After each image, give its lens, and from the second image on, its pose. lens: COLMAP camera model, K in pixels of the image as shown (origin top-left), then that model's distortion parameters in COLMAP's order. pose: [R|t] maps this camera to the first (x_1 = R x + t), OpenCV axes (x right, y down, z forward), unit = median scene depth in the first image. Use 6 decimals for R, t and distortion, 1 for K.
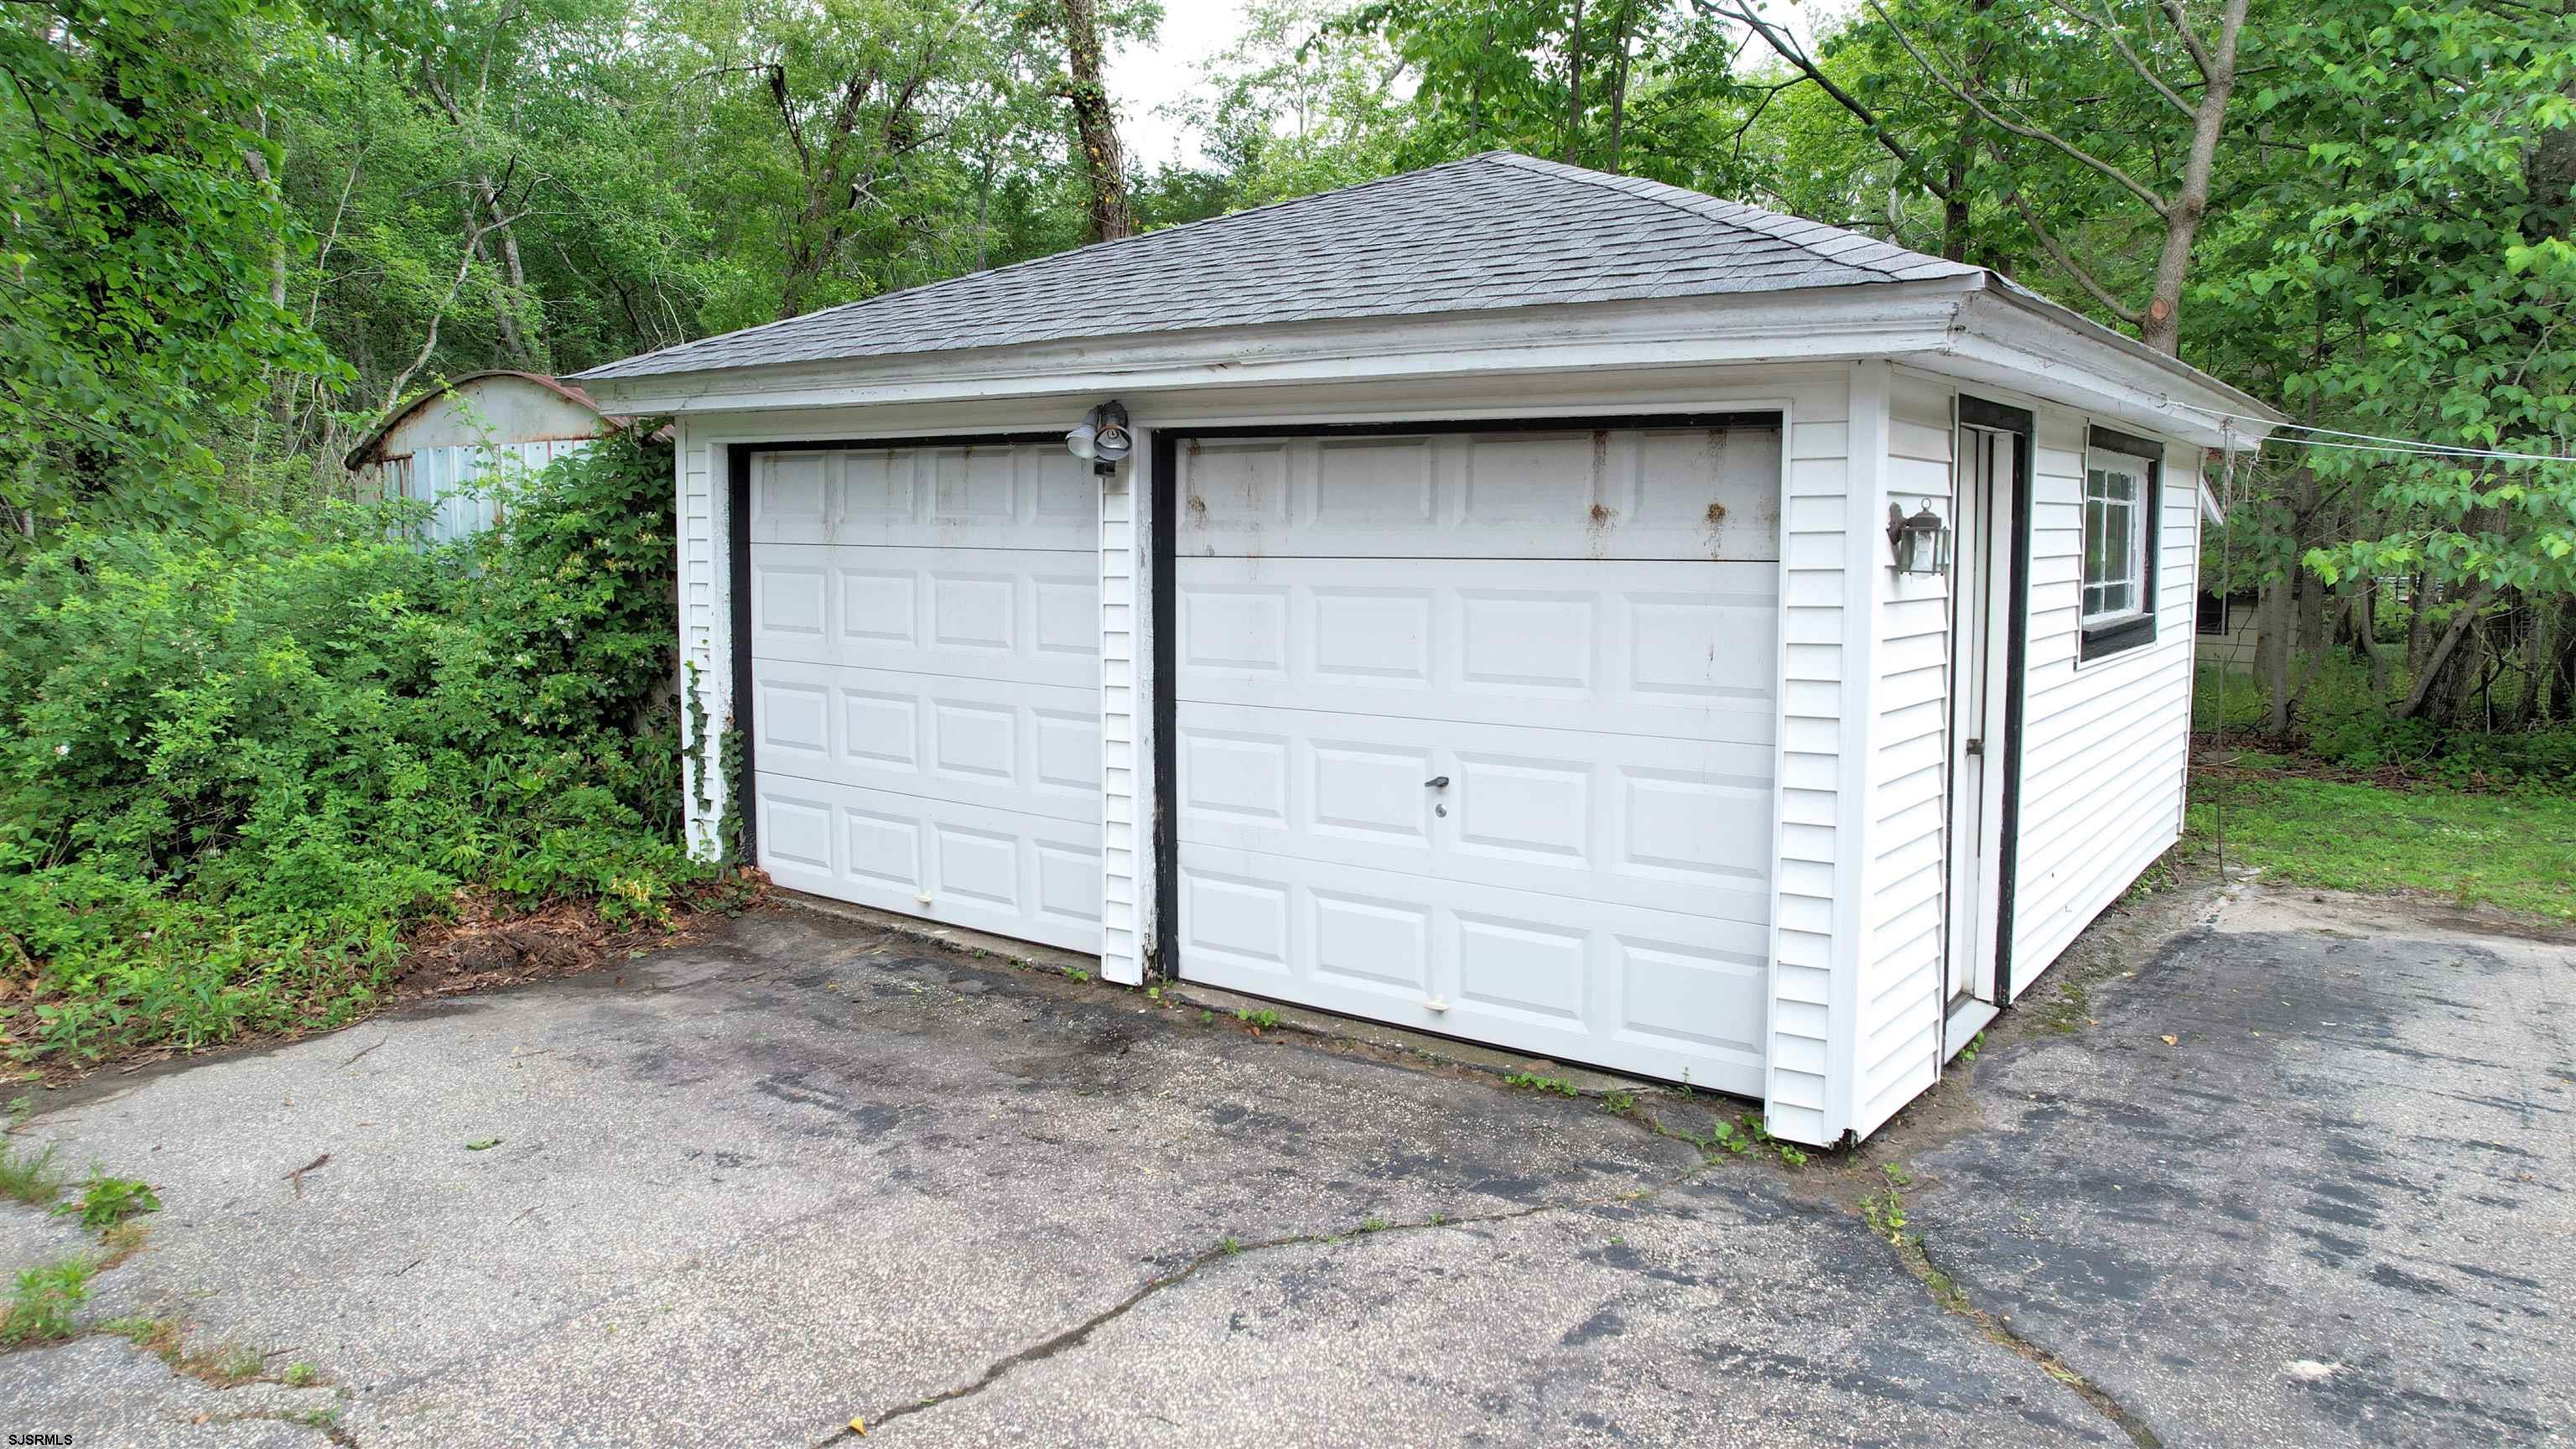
lens RADIAL K [[1676.2, 0, 1288.0], [0, 1676.2, 724.5], [0, 0, 1]] dist [-0.071627, 0.074666]
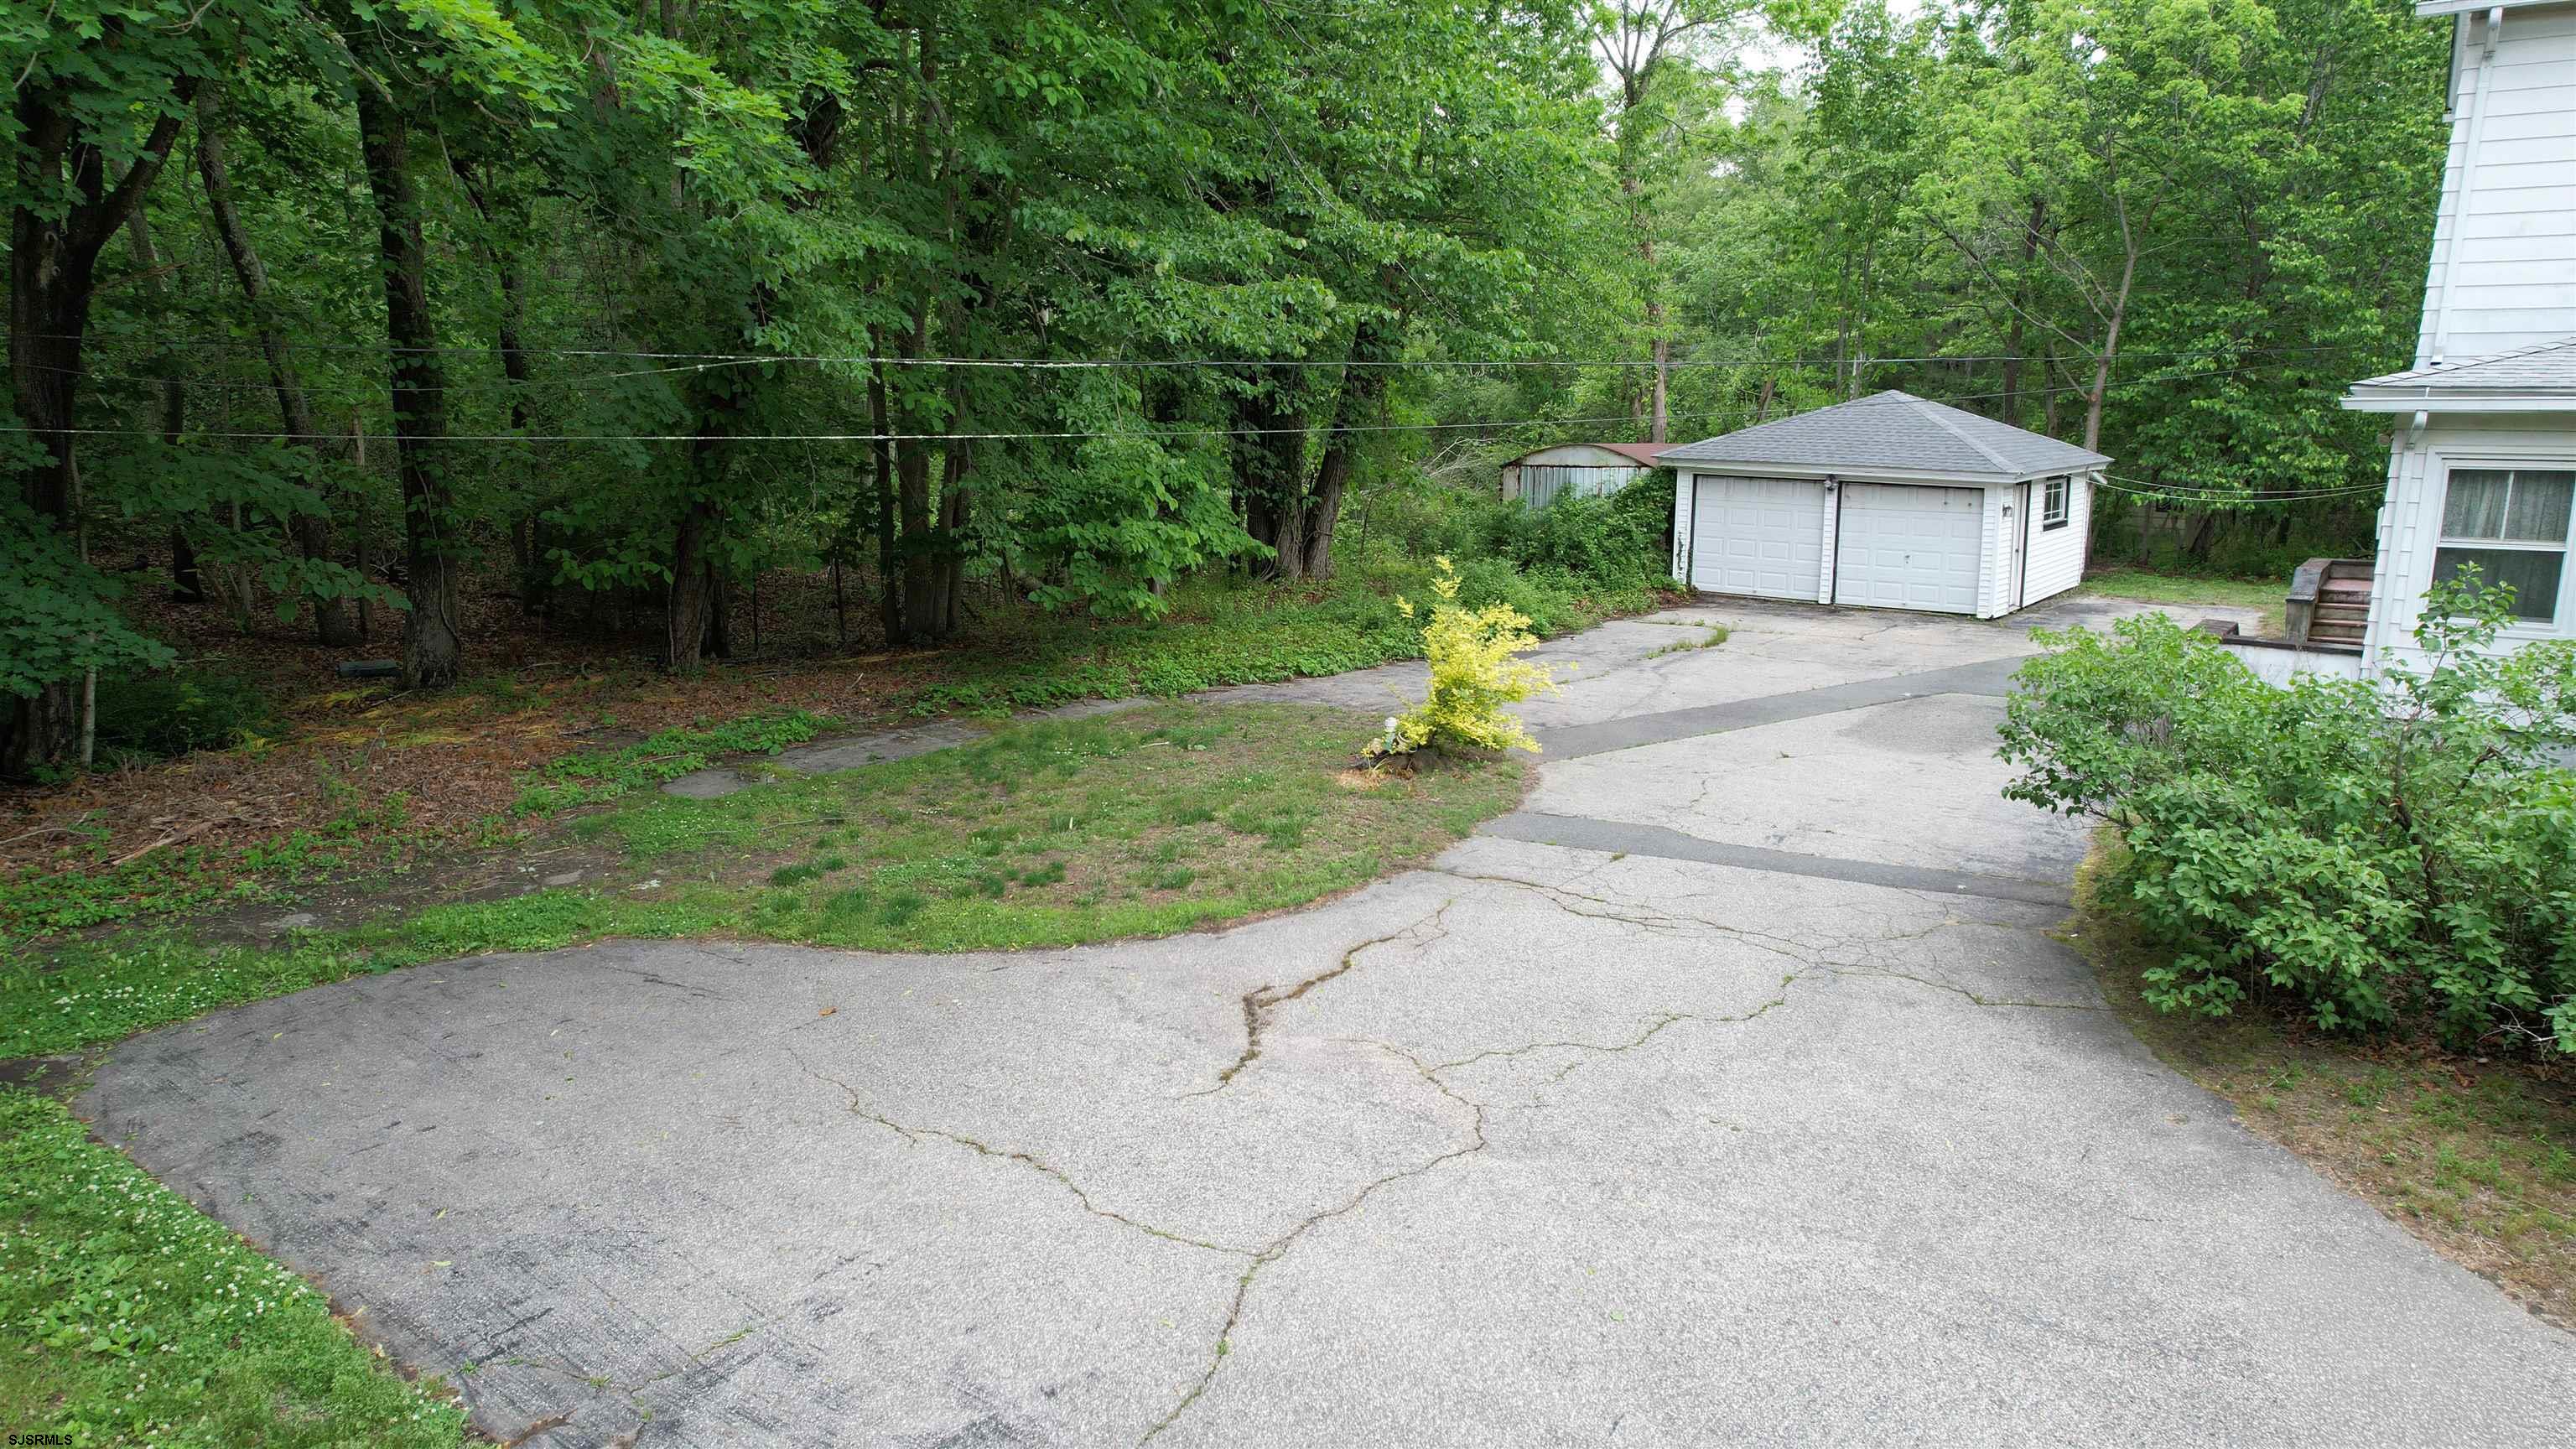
lens RADIAL K [[1676.2, 0, 1288.0], [0, 1676.2, 724.5], [0, 0, 1]] dist [-0.071627, 0.074666]
pose [[0.999689, 0.003073, -0.024730, -1.156952], [-0.000782, 0.995749, 0.092104, 0.054602], [0.024908, -0.092056, 0.995442, -2.841786]]
